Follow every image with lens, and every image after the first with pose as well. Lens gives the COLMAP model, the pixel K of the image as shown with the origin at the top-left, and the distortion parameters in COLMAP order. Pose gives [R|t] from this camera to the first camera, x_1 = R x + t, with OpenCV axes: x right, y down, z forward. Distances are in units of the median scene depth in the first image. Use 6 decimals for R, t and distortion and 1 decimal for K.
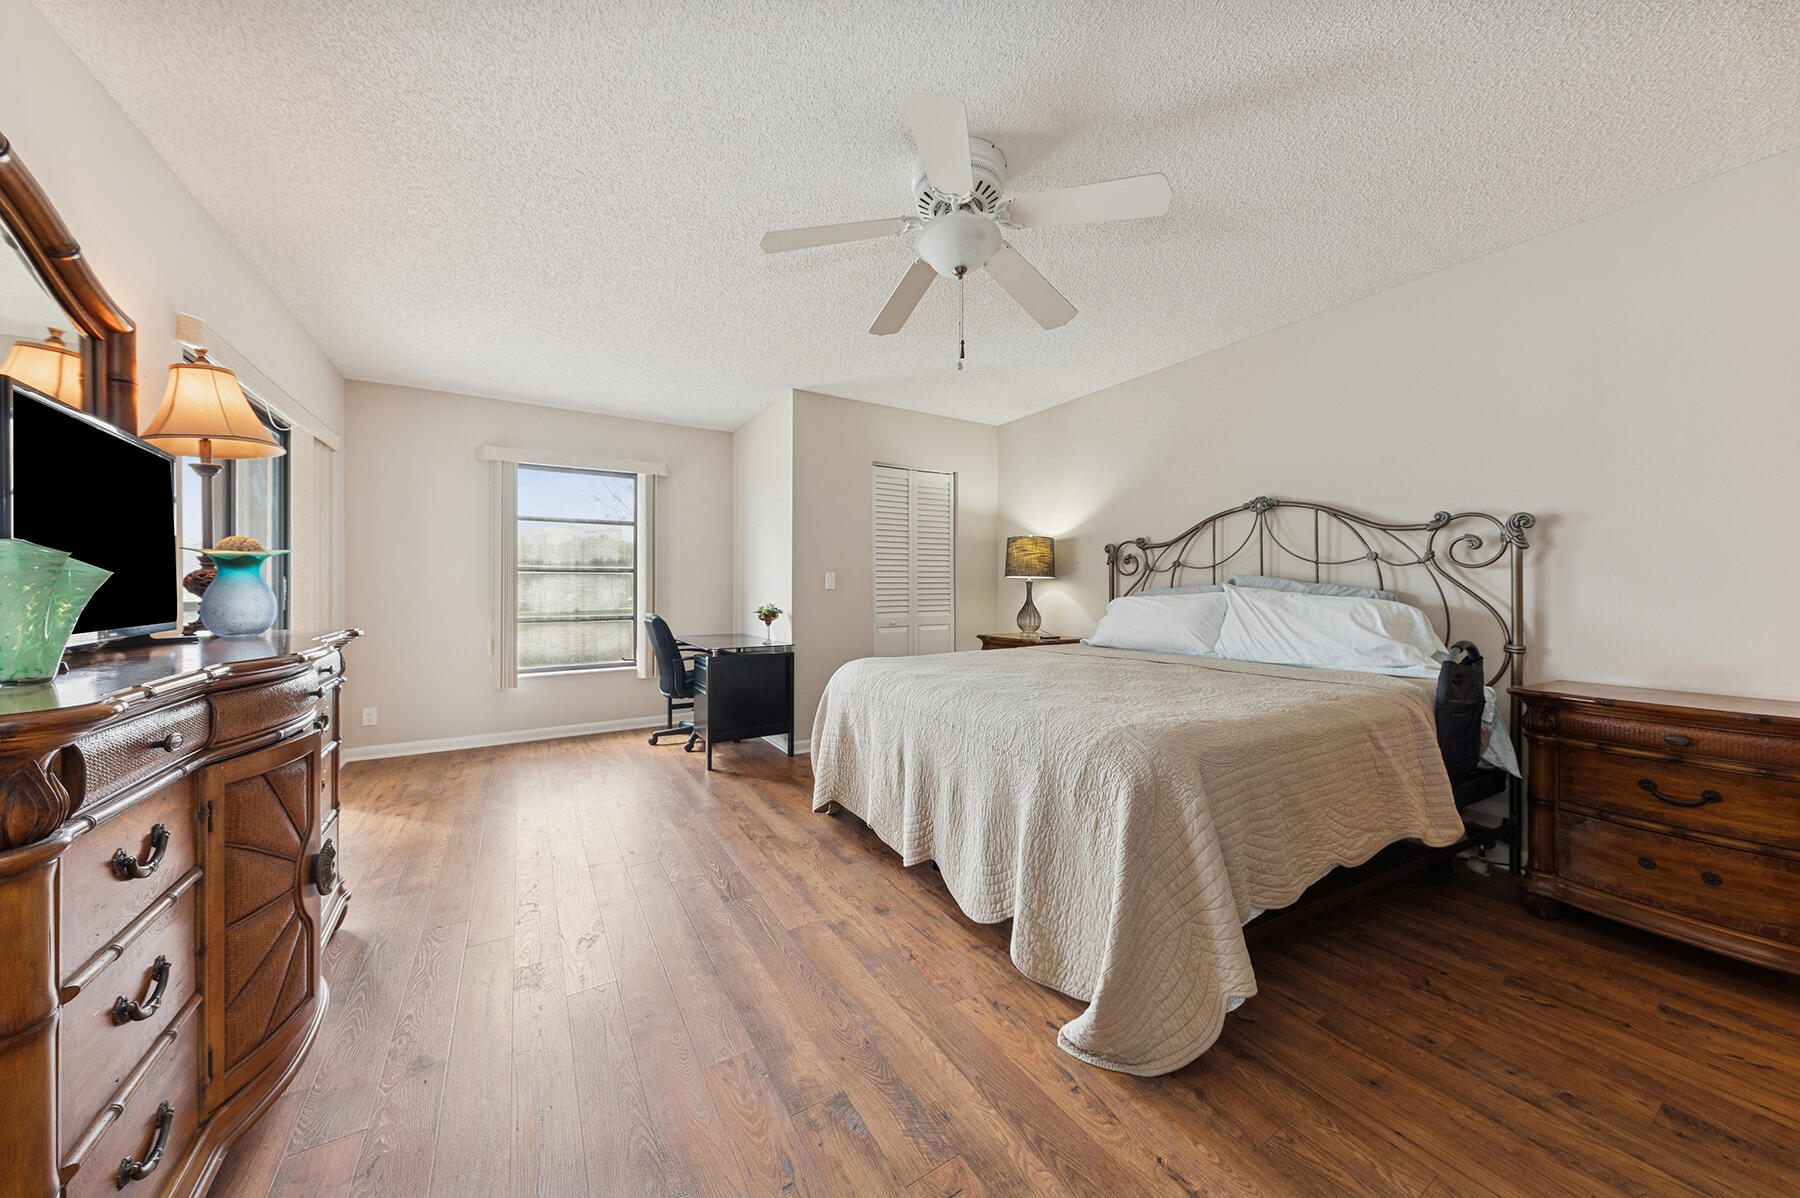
lens RADIAL K [[618.4, 0, 900.0], [0, 618.4, 599.0], [0, 0, 1]] dist [0.000654, 0.000048]
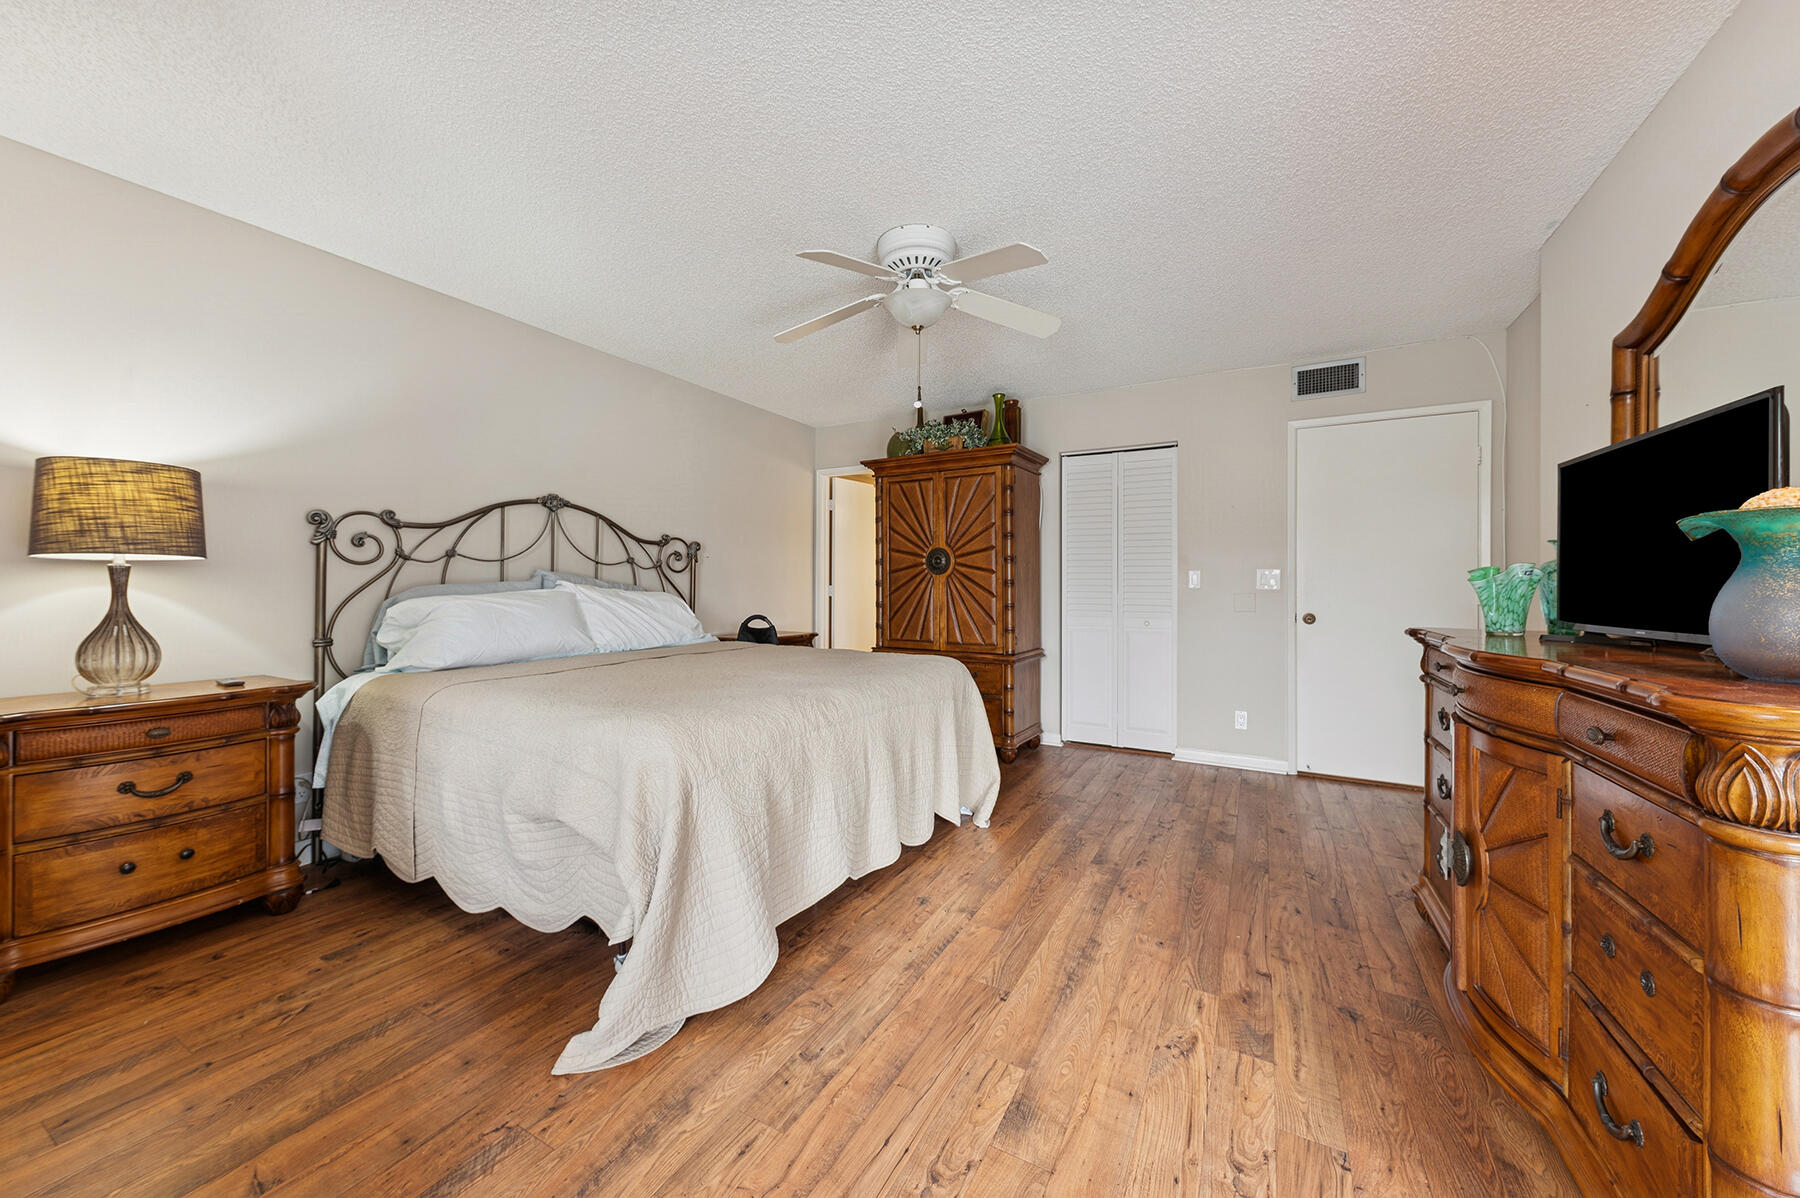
lens RADIAL K [[661.5, 0, 900.0], [0, 661.5, 599.0], [0, 0, 1]] dist [-0.000263, -0.000018]
pose [[-0.503009, -0.017004, 0.864114, -0.722819], [0.010450, 0.999614, 0.025753, -0.018343], [-0.864218, 0.021984, -0.502637, 1.197464]]
